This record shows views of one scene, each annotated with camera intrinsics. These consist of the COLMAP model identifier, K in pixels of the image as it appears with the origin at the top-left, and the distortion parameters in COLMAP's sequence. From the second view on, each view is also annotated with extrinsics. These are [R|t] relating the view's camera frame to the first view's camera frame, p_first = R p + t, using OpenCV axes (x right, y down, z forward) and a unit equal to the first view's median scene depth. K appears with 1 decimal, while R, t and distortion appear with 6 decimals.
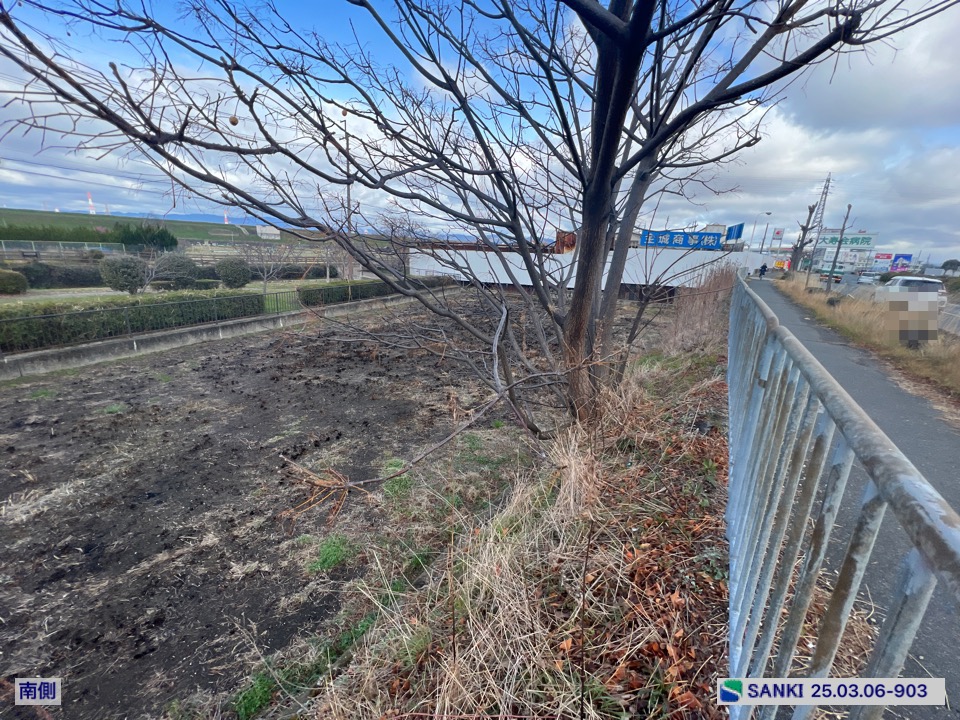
lens RADIAL K [[384.9, 0, 481.4], [0, 384.9, 362.0], [0, 0, 1]] dist [-0.002741, 0.000135]
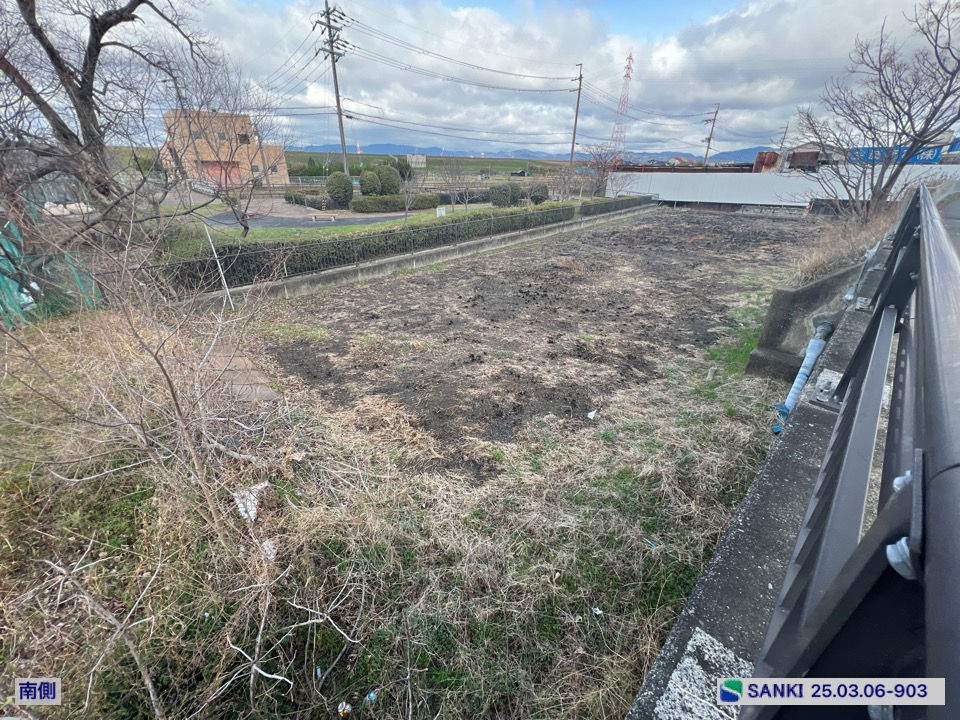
lens RADIAL K [[384.9, 0, 481.4], [0, 384.9, 362.0], [0, 0, 1]] dist [-0.002741, 0.000135]
pose [[0.962403, 0.088168, -0.256917, -0.575569], [-0.042567, 0.983122, 0.177930, 0.242836], [0.268268, -0.160304, 0.949913, -0.927439]]
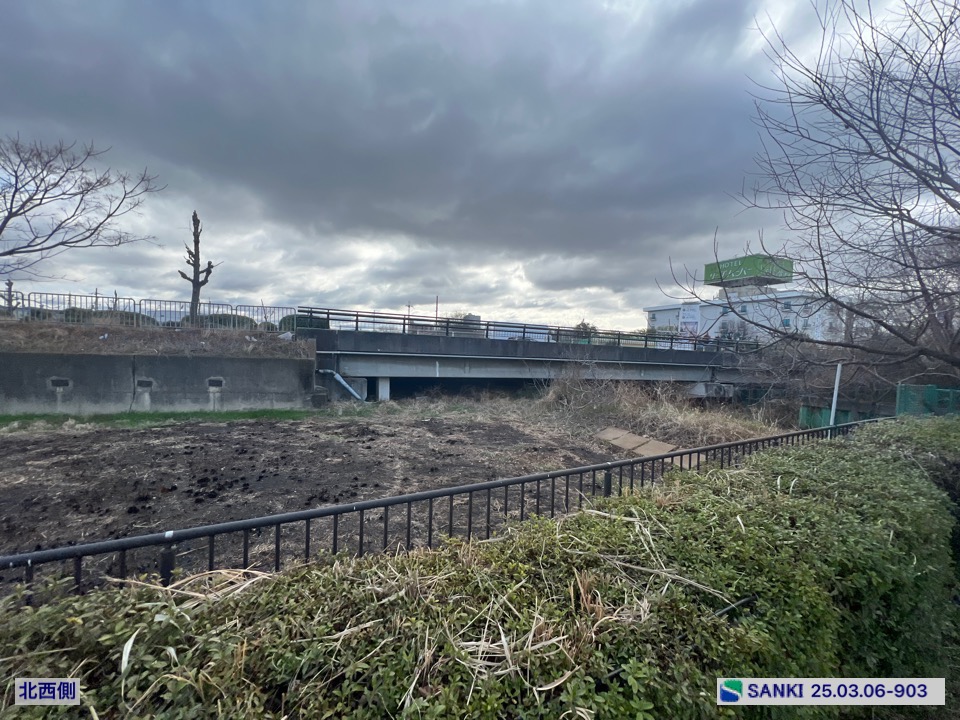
lens RADIAL K [[379.9, 0, 466.7], [0, 379.9, 358.9], [0, 0, 1]] dist [-0.000024, -0.000115]
pose [[-0.772480, -0.094375, 0.627987, -1.226112], [0.101271, 0.957932, 0.268533, 0.001646], [-0.626912, 0.271033, -0.730427, 0.159009]]
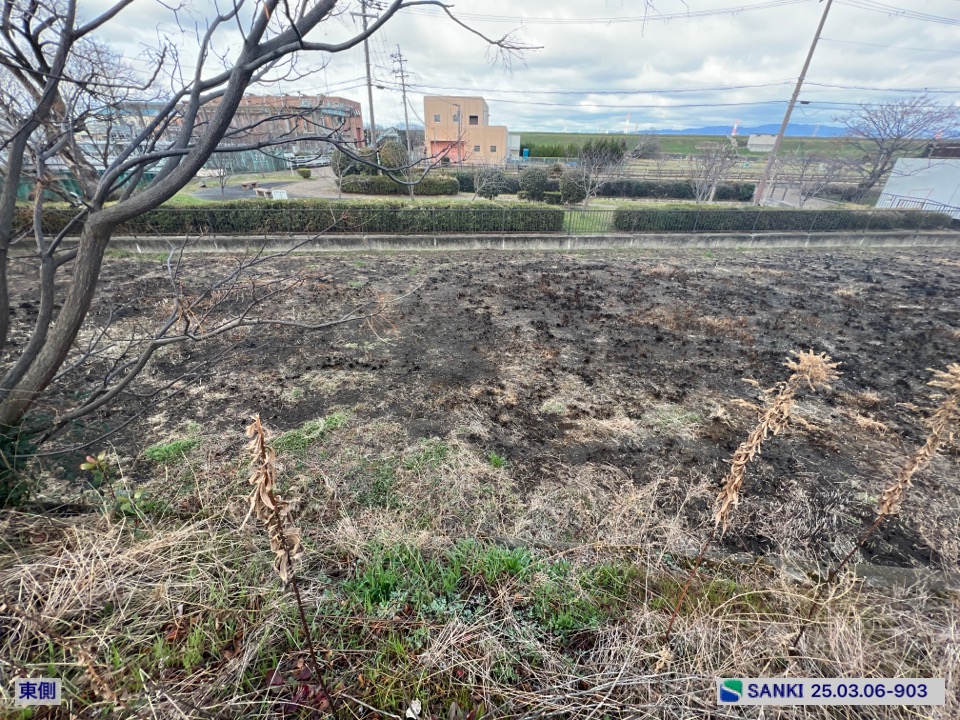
lens RADIAL K [[384.9, 0, 481.3], [0, 384.9, 362.0], [0, 0, 1]] dist [-0.002099, 0.000524]
pose [[0.470966, 0.397590, -0.787473, 0.285155], [-0.242736, 0.916622, 0.317623, -0.106474], [0.848098, 0.041558, 0.528207, 0.421595]]
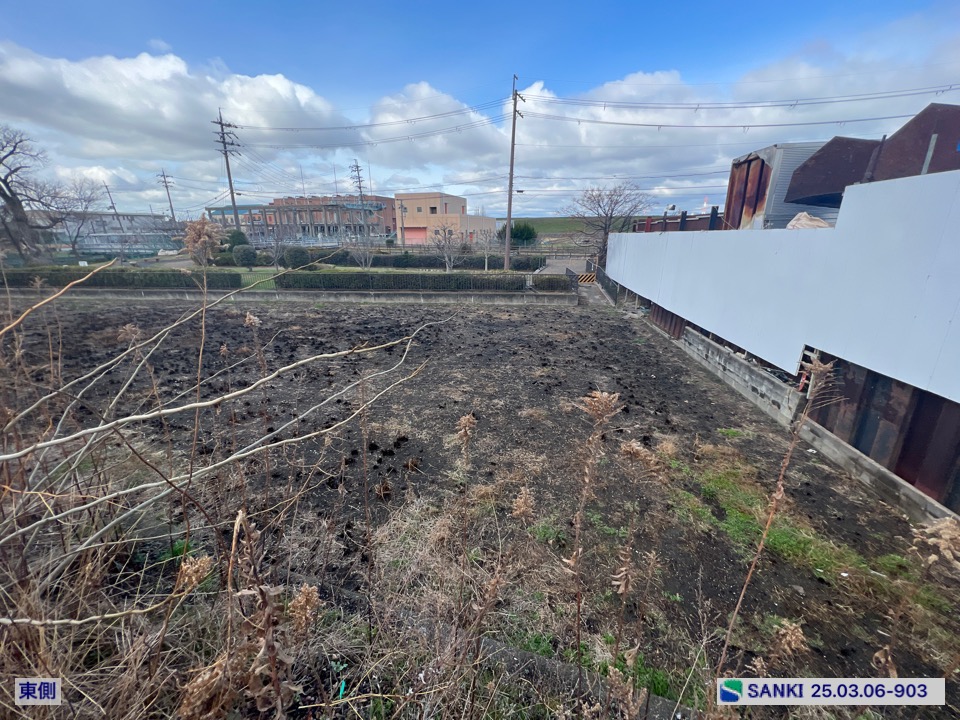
lens RADIAL K [[385.3, 0, 482.3], [0, 385.3, 361.3], [0, 0, 1]] dist [0.000739, 0.000026]
pose [[0.274582, 0.263703, -0.924698, 1.169926], [-0.251947, 0.947793, 0.195475, -0.446072], [0.927970, 0.179301, 0.326686, 1.730428]]
